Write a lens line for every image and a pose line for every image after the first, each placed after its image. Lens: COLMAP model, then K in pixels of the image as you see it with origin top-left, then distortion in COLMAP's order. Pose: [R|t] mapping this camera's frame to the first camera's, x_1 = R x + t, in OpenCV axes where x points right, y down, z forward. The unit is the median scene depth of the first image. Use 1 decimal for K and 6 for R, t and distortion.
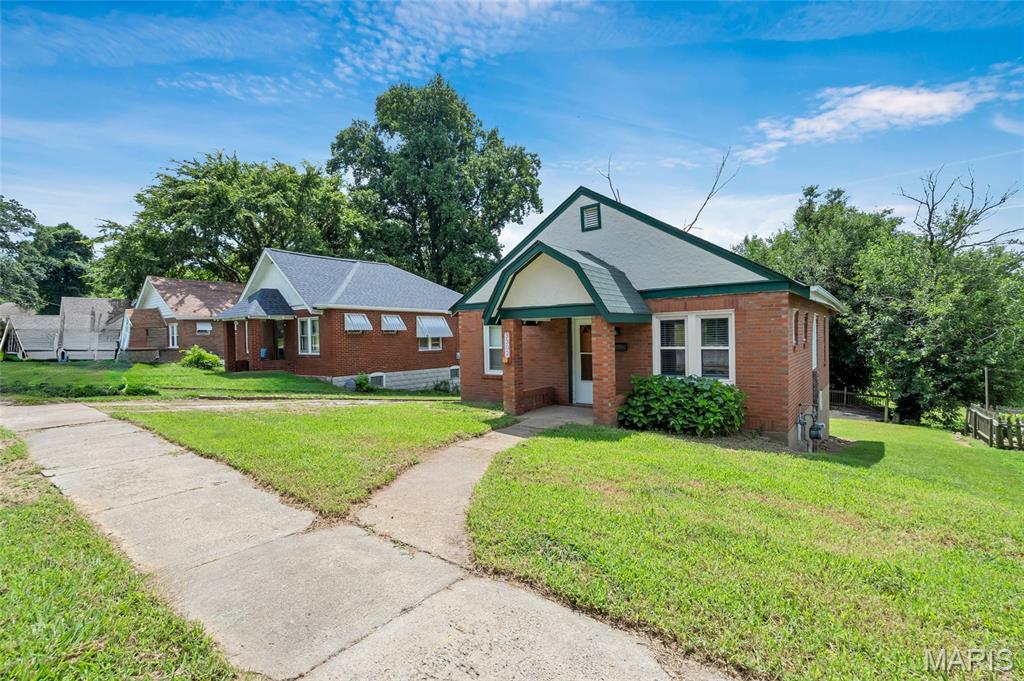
lens RADIAL K [[475.5, 0, 513.1], [0, 475.5, 340.2], [0, 0, 1]] dist [0.003094, 0.000083]
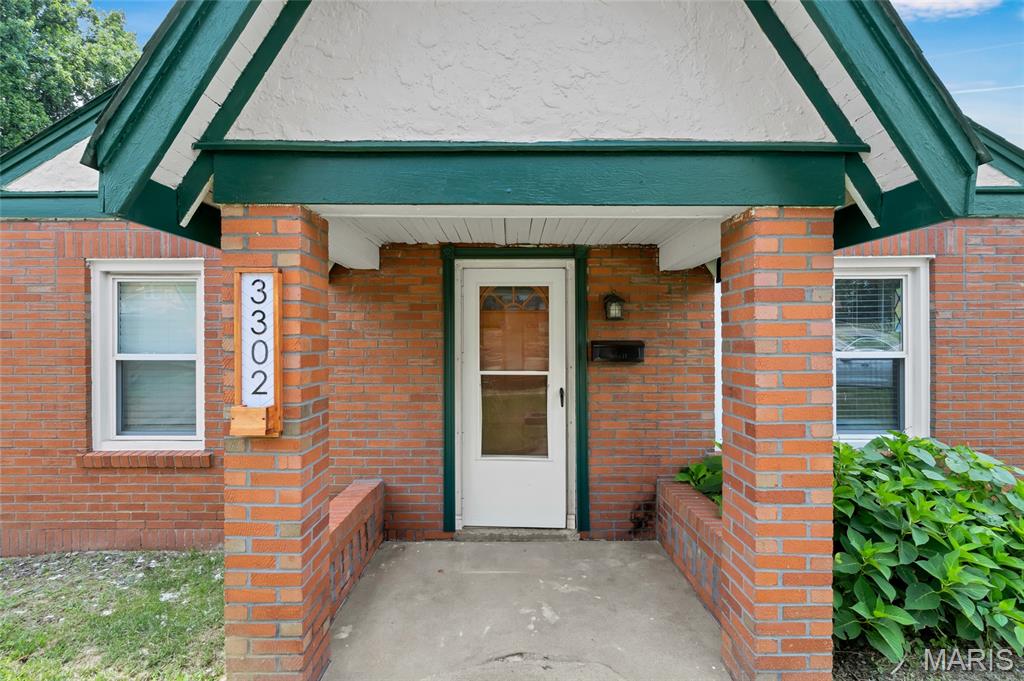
lens RADIAL K [[475.5, 0, 503.0], [0, 475.5, 340.8], [0, 0, 1]] dist [0.003094, 0.000083]
pose [[0.792501, 0.018269, 0.609597, -0.049392], [-0.005784, 0.999731, -0.022442, 0.013709], [-0.609843, 0.014260, 0.792394, 0.766621]]
